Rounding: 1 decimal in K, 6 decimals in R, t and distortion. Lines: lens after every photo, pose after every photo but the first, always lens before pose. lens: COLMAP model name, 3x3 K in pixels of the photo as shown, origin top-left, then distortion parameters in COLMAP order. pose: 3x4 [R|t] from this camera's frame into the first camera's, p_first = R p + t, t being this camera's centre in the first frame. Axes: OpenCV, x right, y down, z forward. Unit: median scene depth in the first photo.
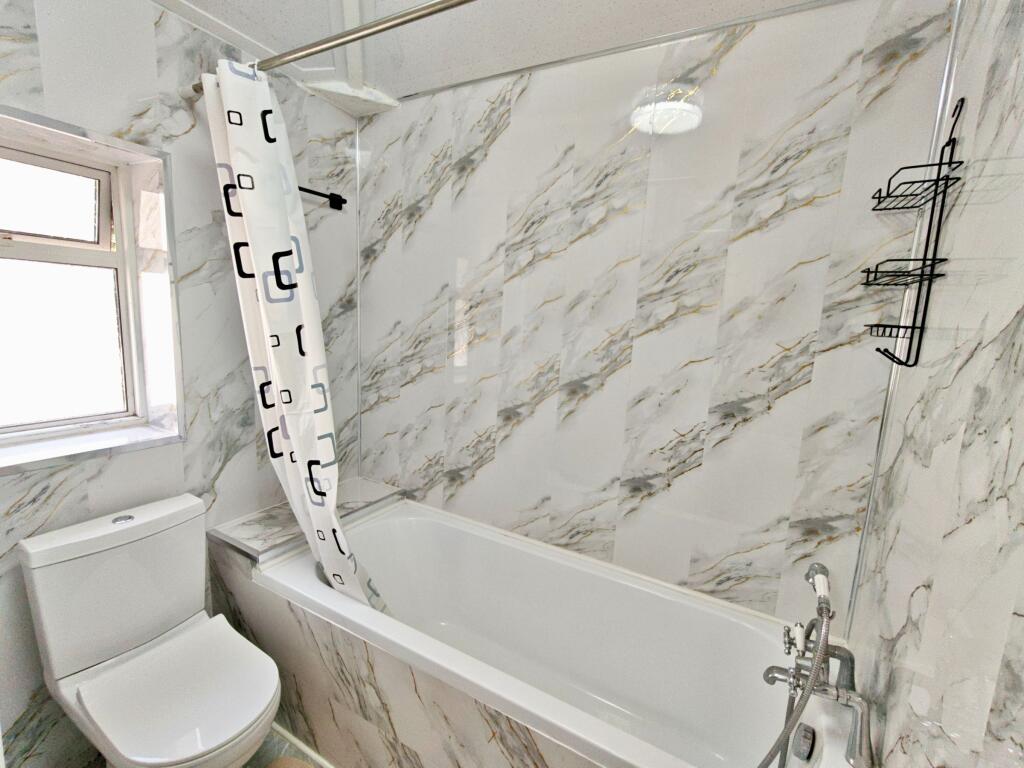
lens RADIAL K [[456.6, 0, 512.9], [0, 456.6, 384.7], [0, 0, 1]] dist [-0.001389, -0.000712]
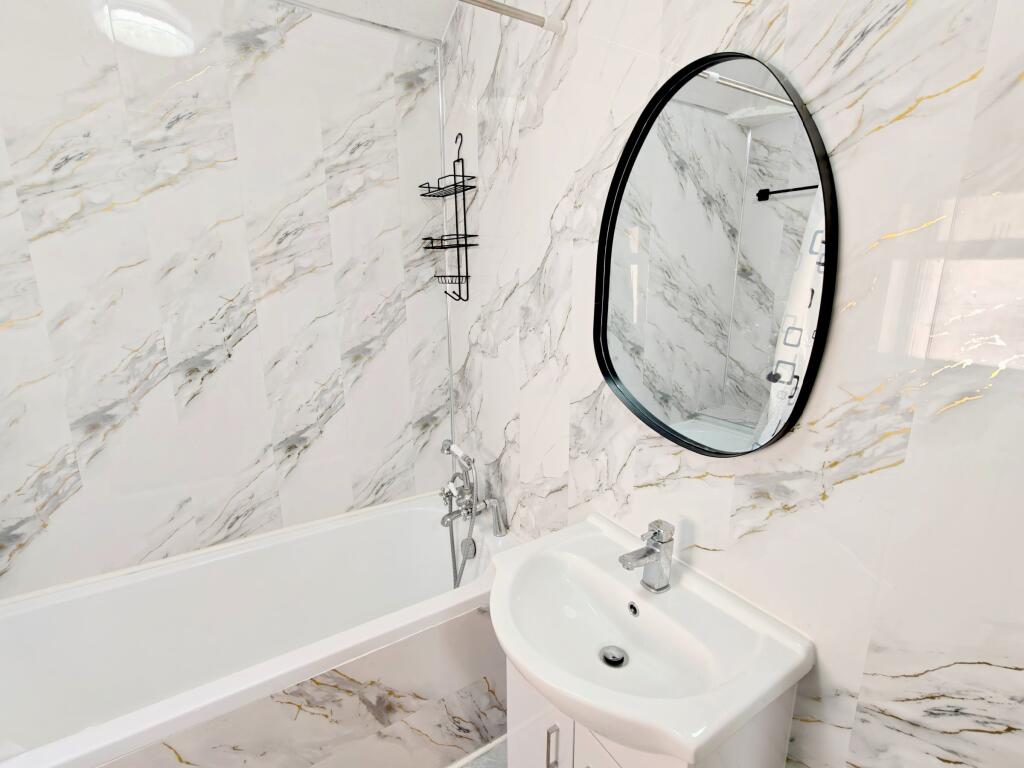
lens RADIAL K [[480.3, 0, 511.2], [0, 480.3, 382.9], [0, 0, 1]] dist [-0.000295, 0.000495]
pose [[0.472162, -0.245786, 0.846553, -0.417097], [0.165557, 0.967979, 0.188701, -0.039895], [-0.865825, 0.051055, 0.497735, 0.021287]]
